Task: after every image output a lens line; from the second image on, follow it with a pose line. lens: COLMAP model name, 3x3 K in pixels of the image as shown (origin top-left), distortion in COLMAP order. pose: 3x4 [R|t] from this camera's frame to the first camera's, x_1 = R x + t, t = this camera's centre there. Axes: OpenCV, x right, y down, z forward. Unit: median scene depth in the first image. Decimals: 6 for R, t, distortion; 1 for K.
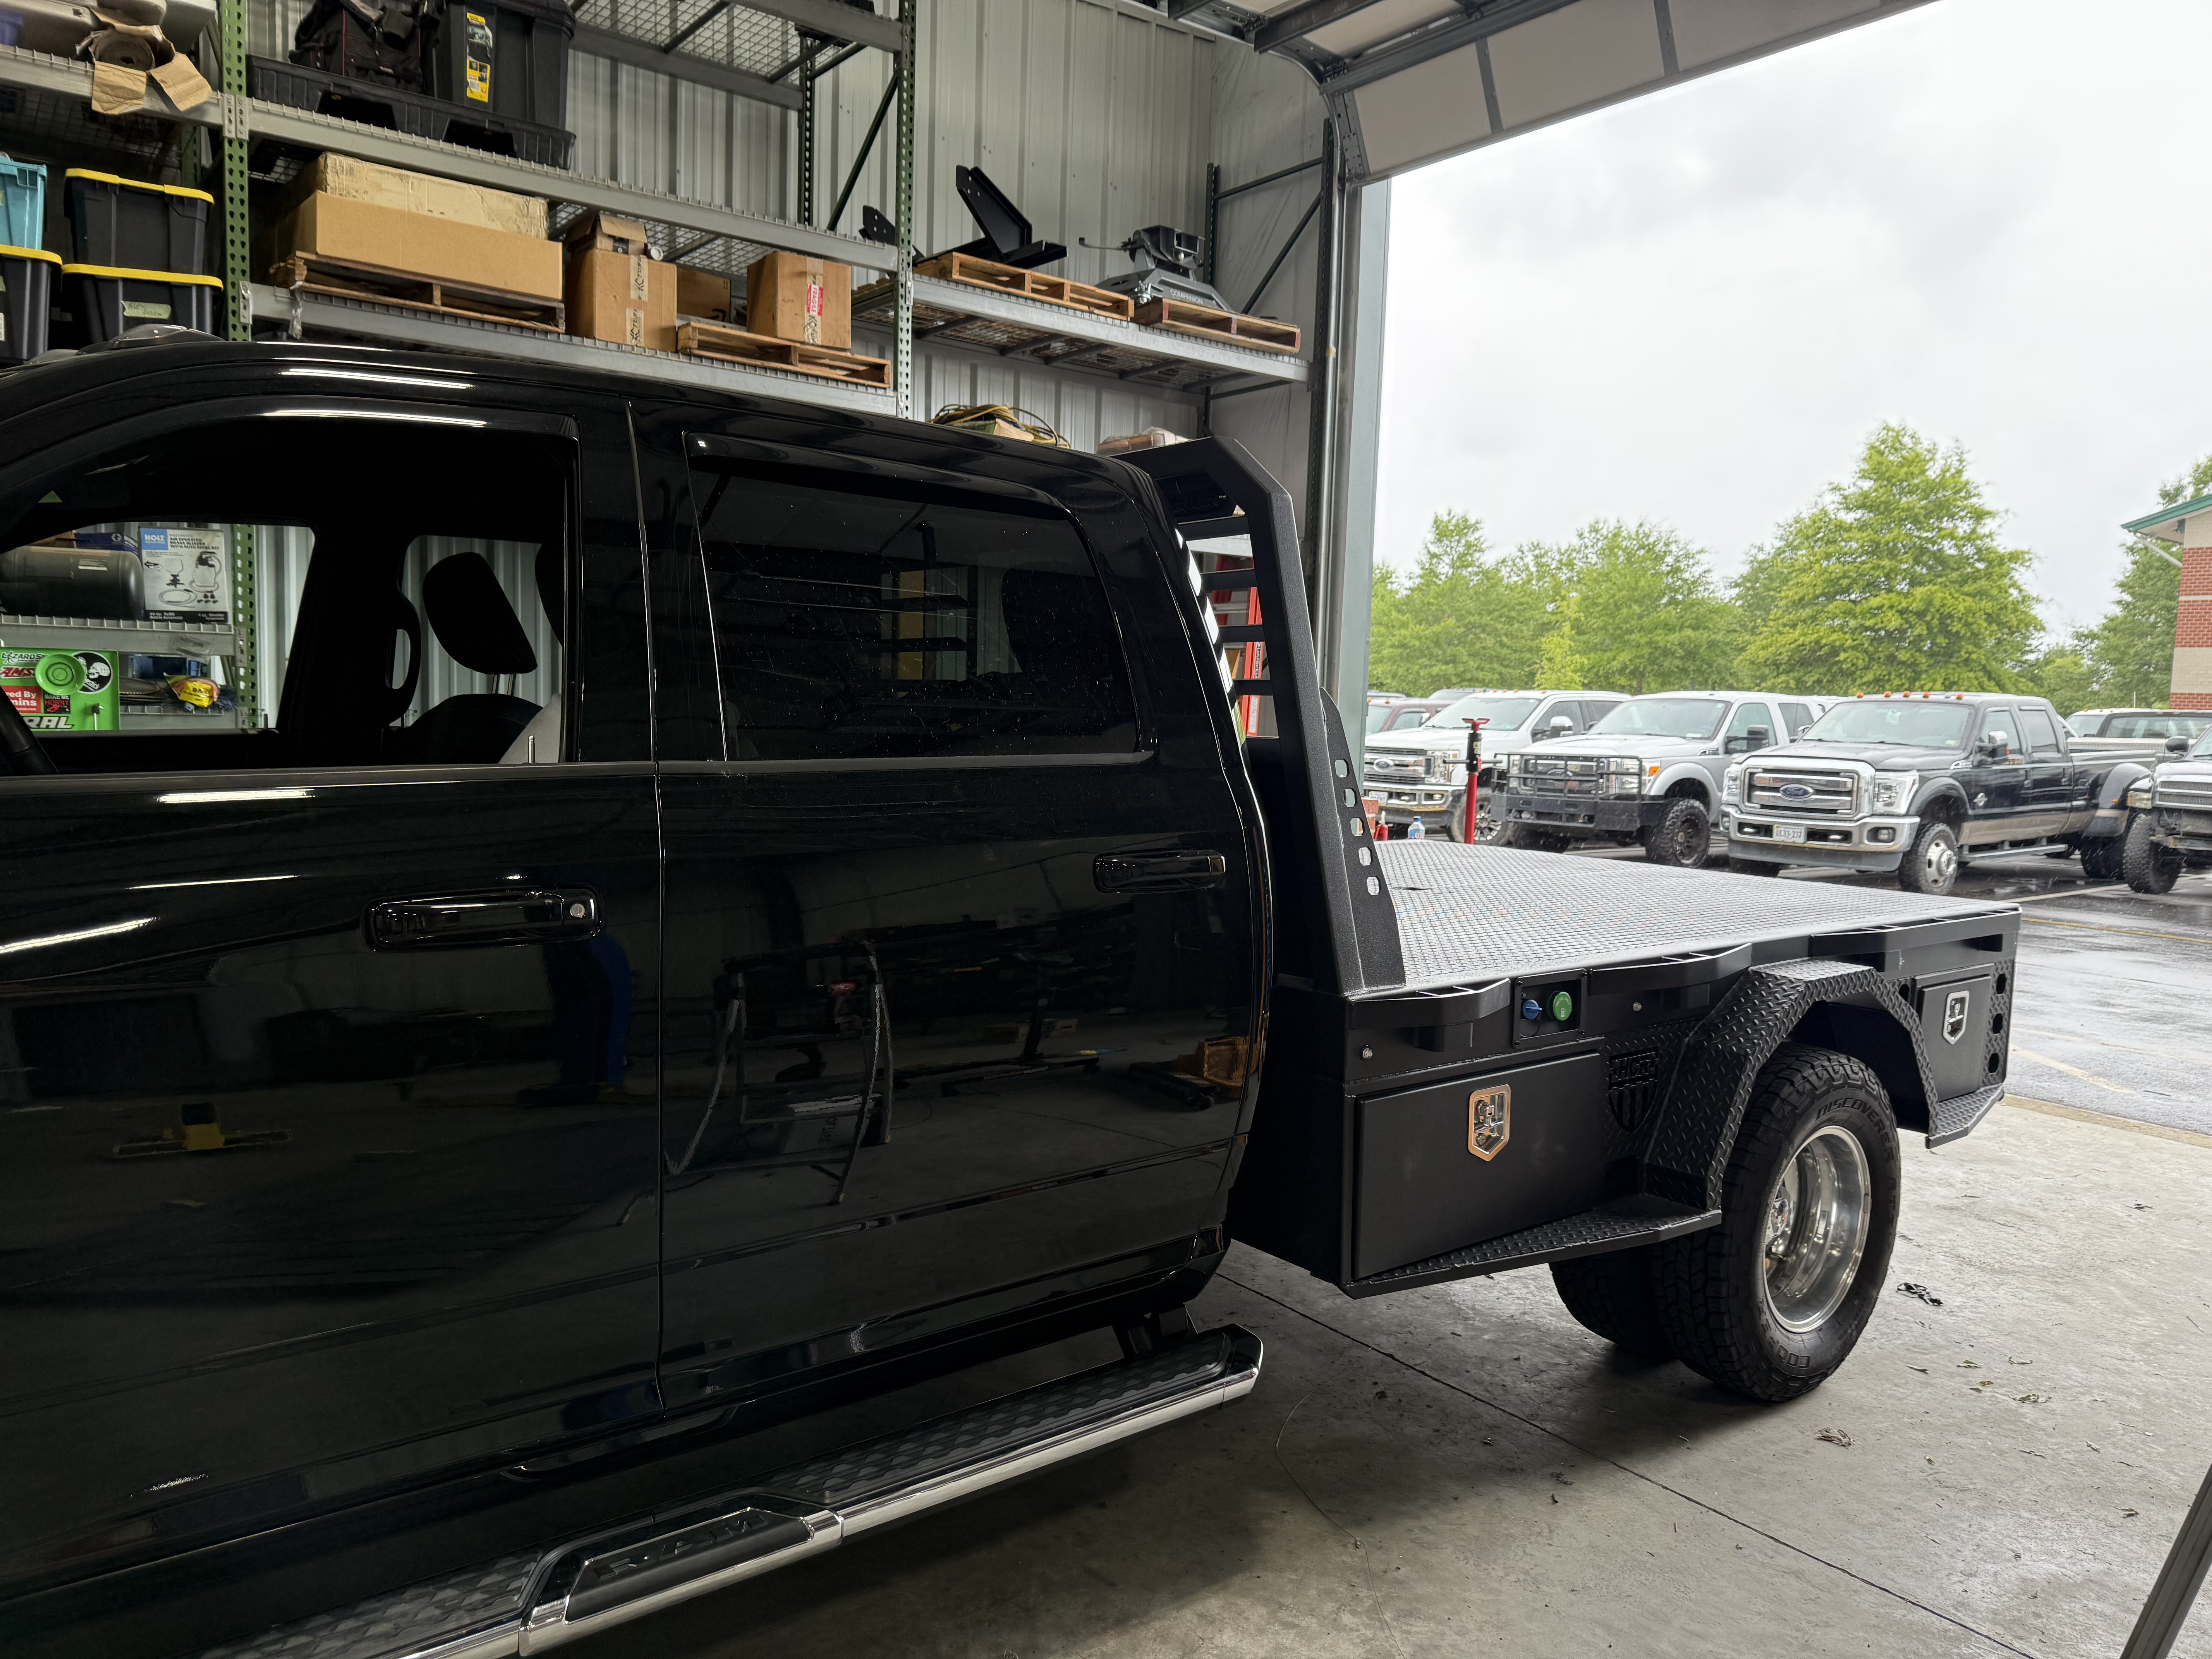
lens RADIAL K [[1528.1, 0, 1099.3], [0, 1528.1, 828.0], [0, 0, 1]] dist [0.097426, -0.125900]
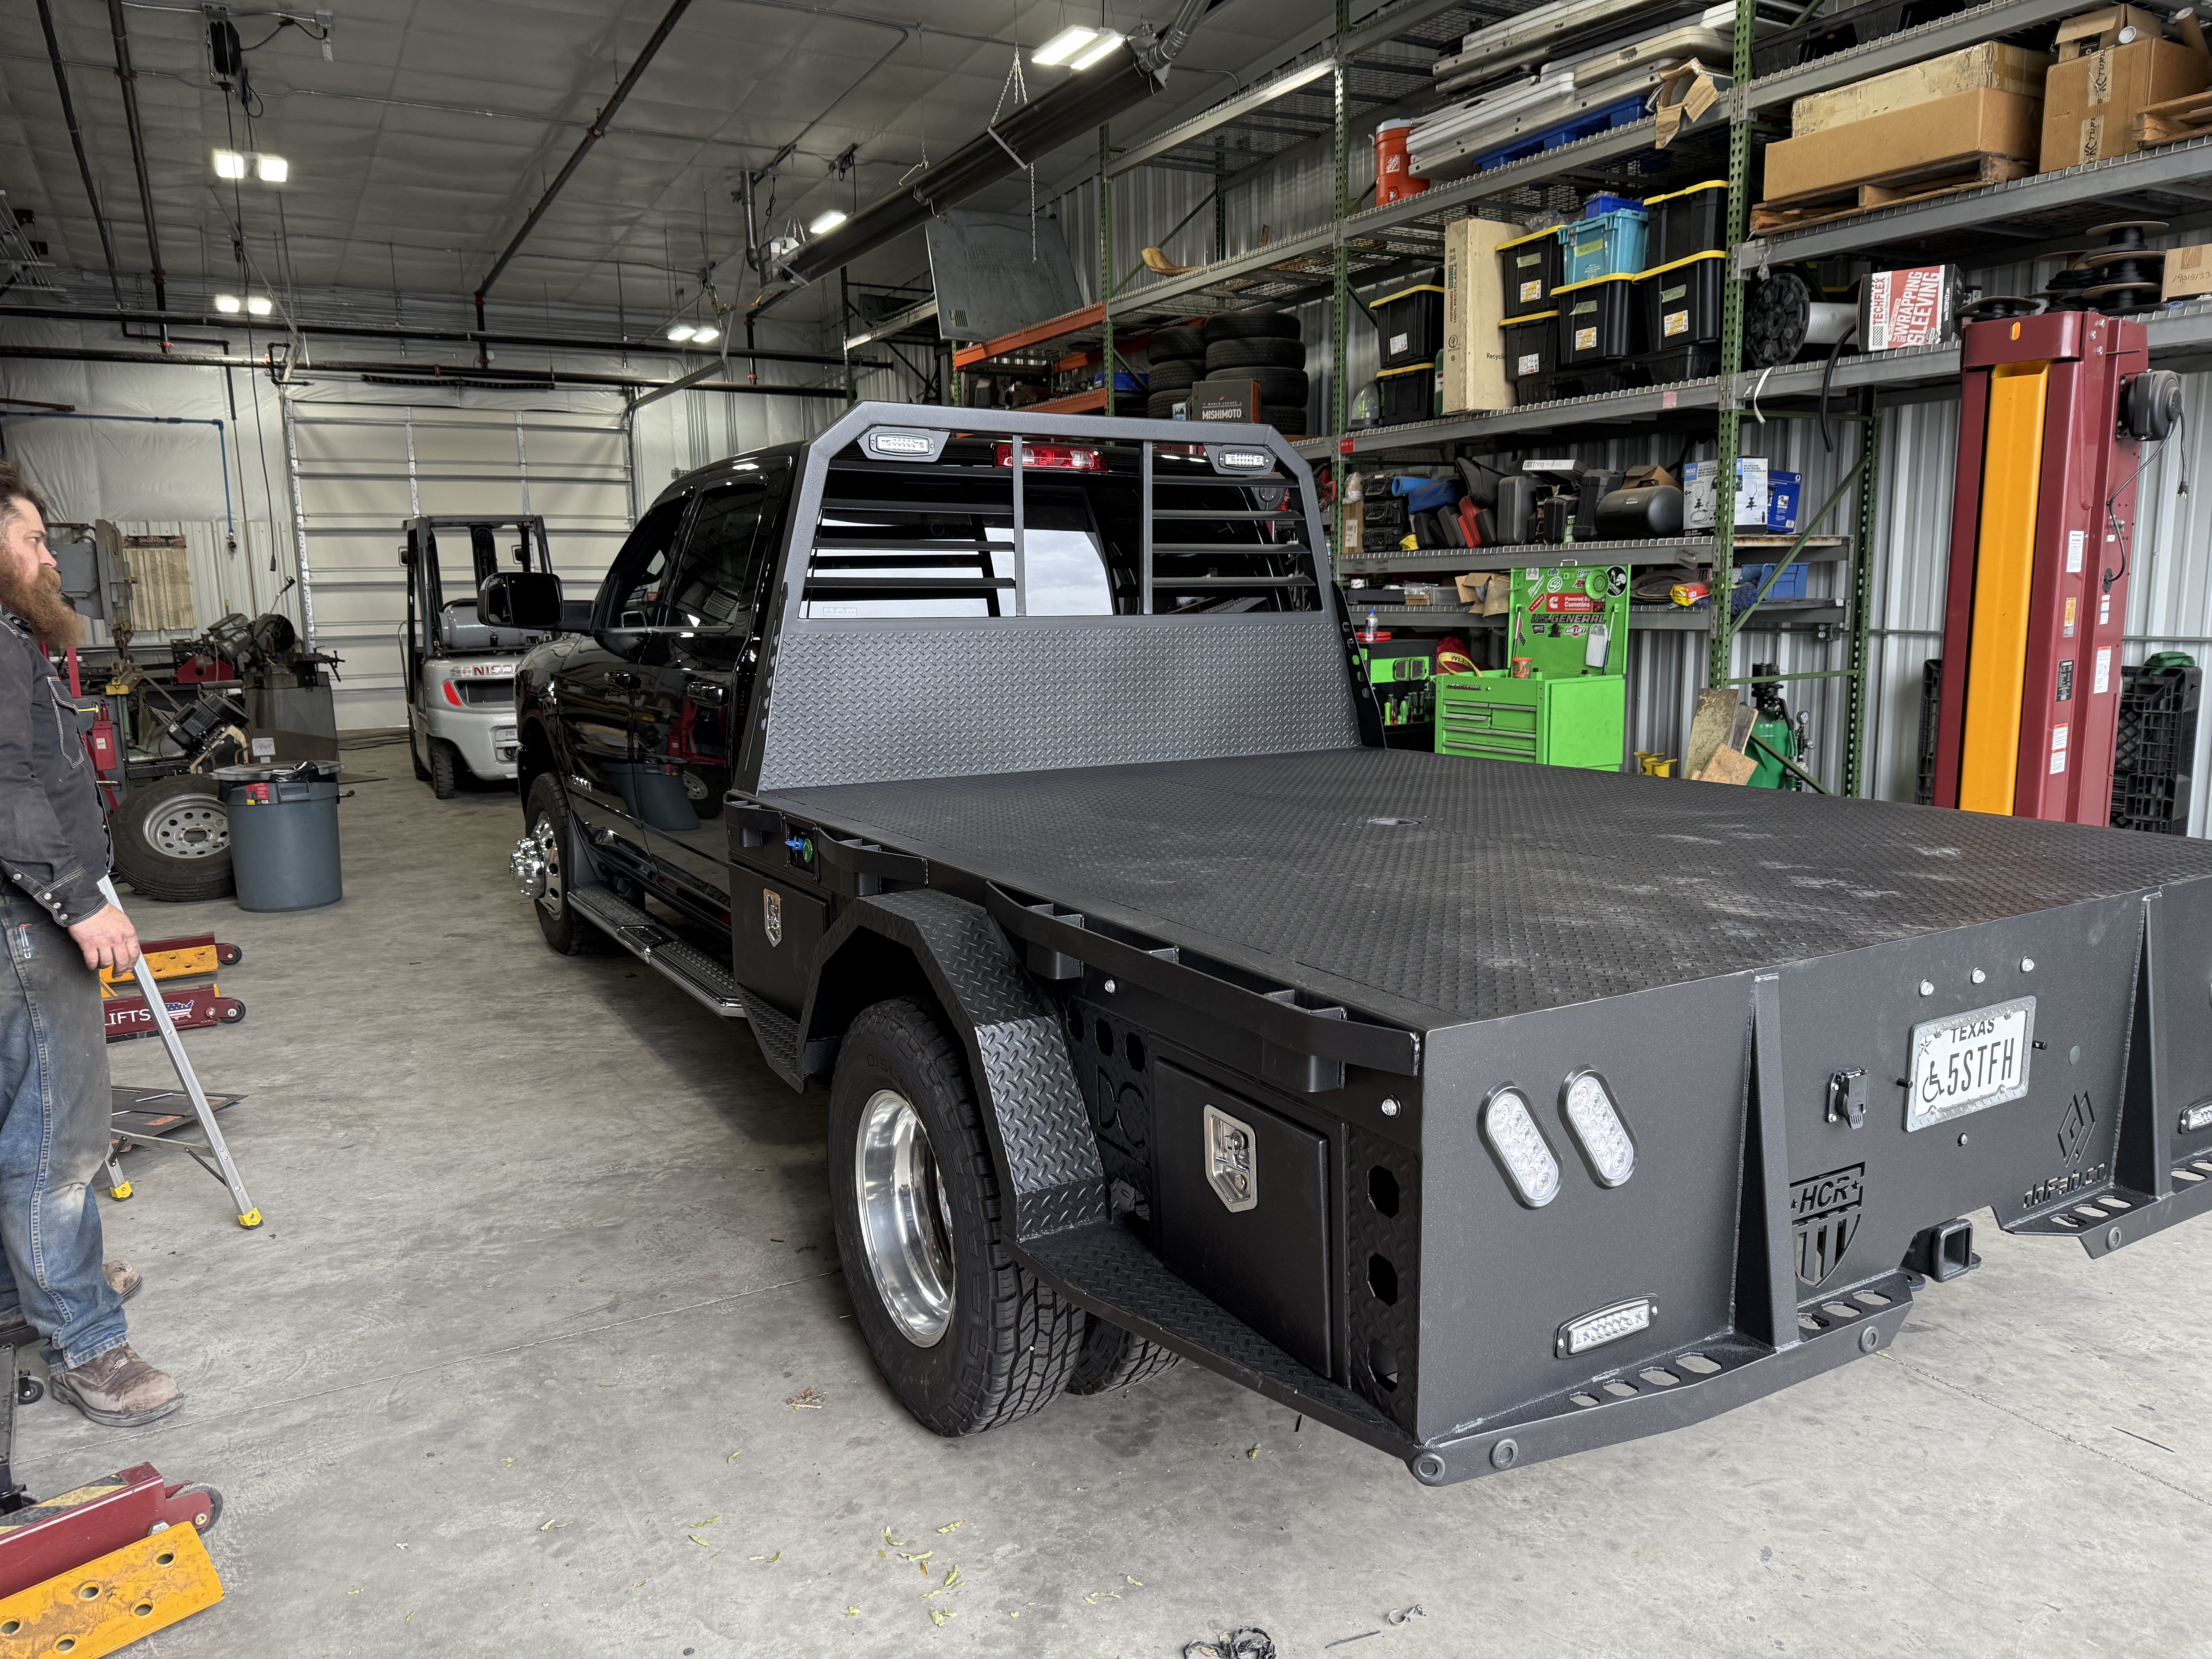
lens RADIAL K [[1524.8, 0, 1108.4], [0, 1524.8, 841.1], [0, 0, 1]] dist [-0.006795, -0.004946]
pose [[-0.125887, 0.142062, -0.981820, 0.689278], [-0.069770, 0.985975, 0.151609, -0.042616], [0.989588, 0.087587, -0.114210, 0.671676]]
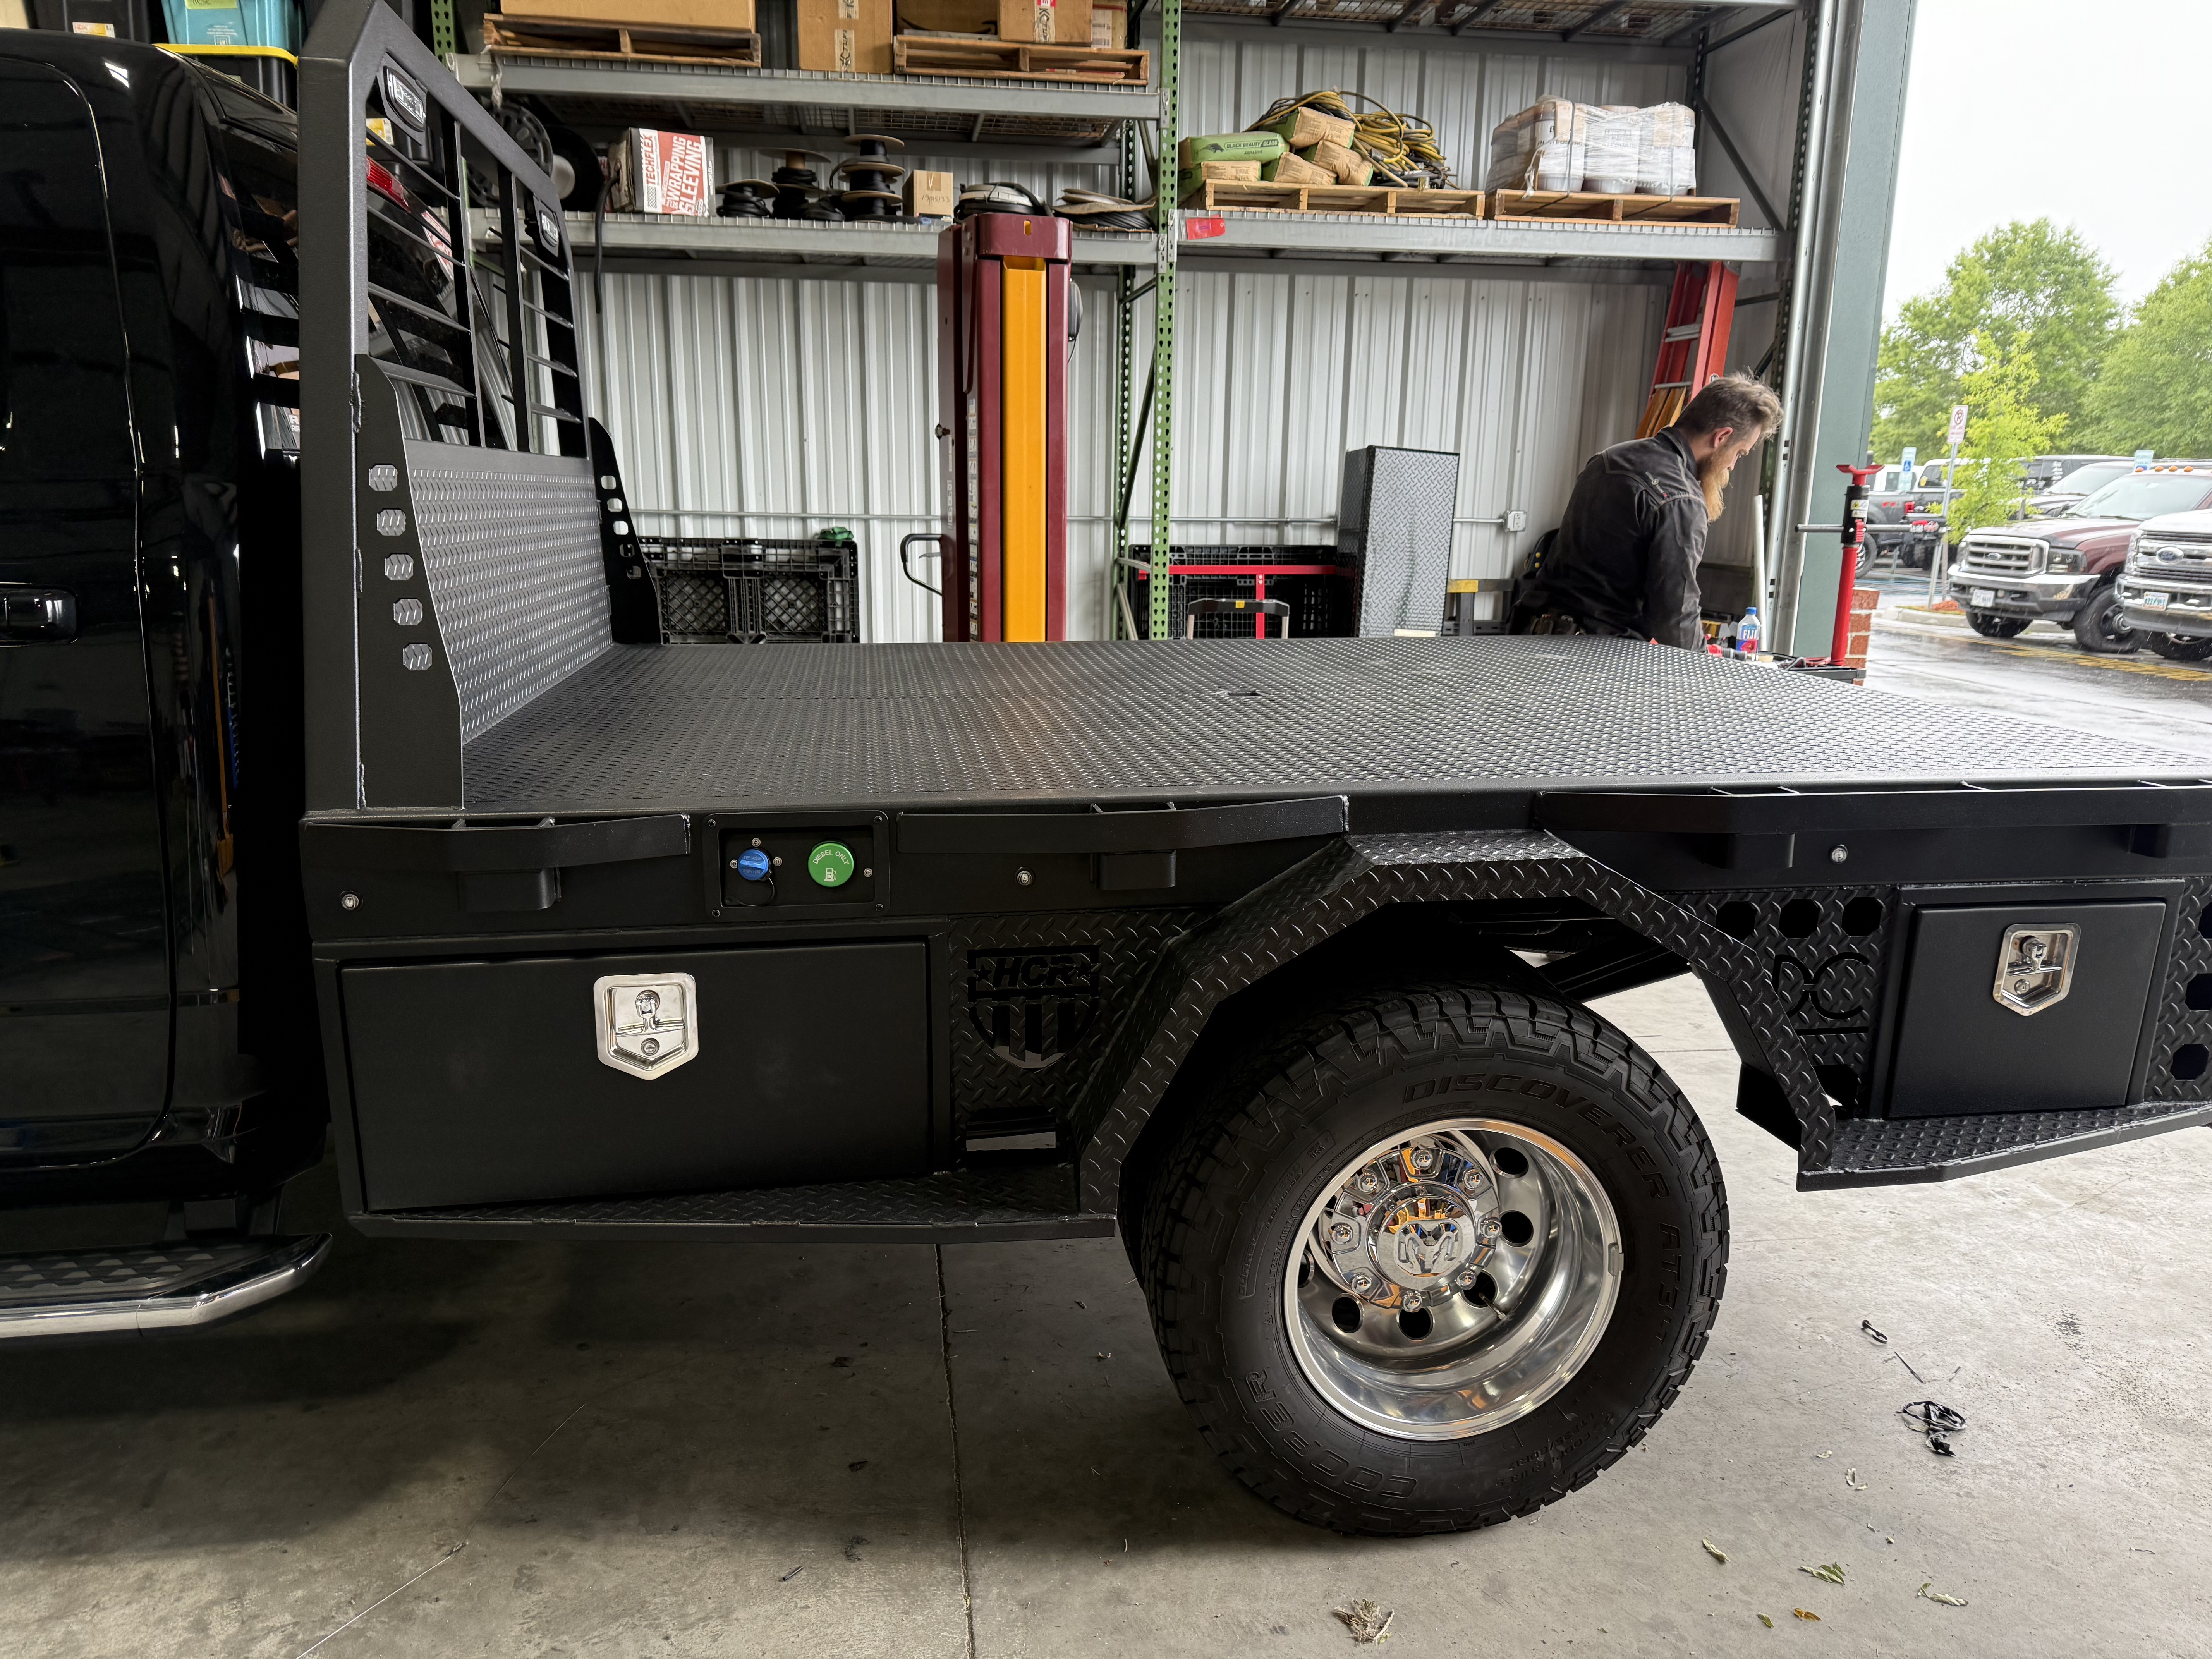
lens RADIAL K [[1528.1, 0, 1099.3], [0, 1528.1, 828.0], [0, 0, 1]] dist [0.097426, -0.125900]
pose [[0.875574, 0.088188, -0.474967, 0.345892], [-0.026419, 0.990466, 0.135198, 0.005494], [0.482362, -0.105828, 0.869556, 0.247499]]
